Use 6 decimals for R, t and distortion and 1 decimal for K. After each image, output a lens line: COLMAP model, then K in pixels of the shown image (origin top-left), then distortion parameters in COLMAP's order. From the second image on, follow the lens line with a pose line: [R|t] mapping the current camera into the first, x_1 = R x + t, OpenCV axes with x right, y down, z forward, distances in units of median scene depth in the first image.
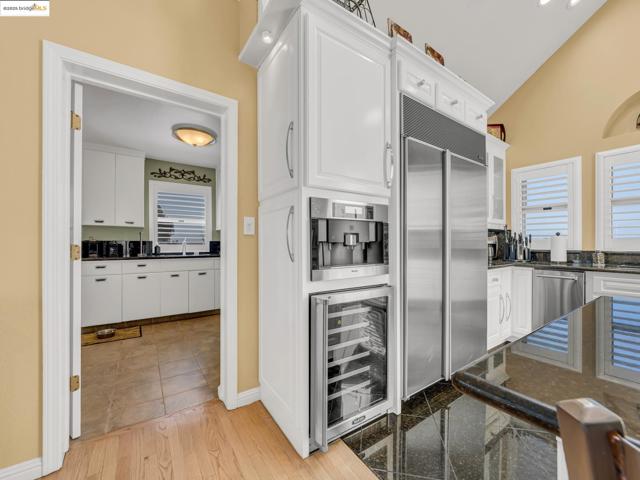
lens RADIAL K [[260.9, 0, 321.5], [0, 260.9, 244.3], [0, 0, 1]] dist [-0.001844, -0.000320]
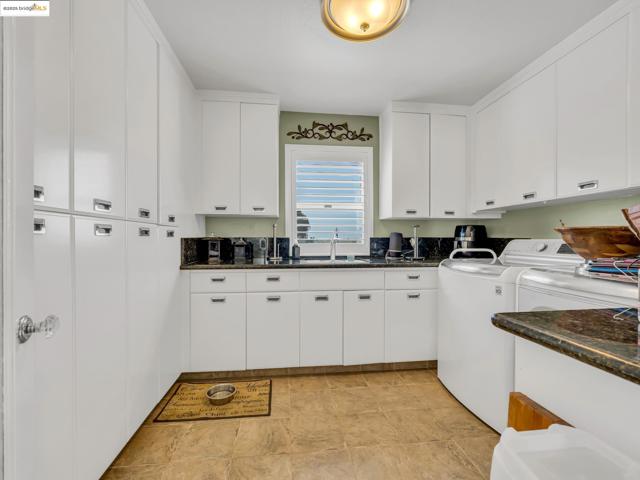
lens RADIAL K [[260.9, 0, 317.6], [0, 260.9, 239.7], [0, 0, 1]] dist [-0.001844, -0.000320]
pose [[0.885329, 0.002869, -0.464956, -0.281812], [-0.002166, 0.999996, 0.002046, -0.008867], [0.464960, -0.000805, 0.885331, 0.453181]]
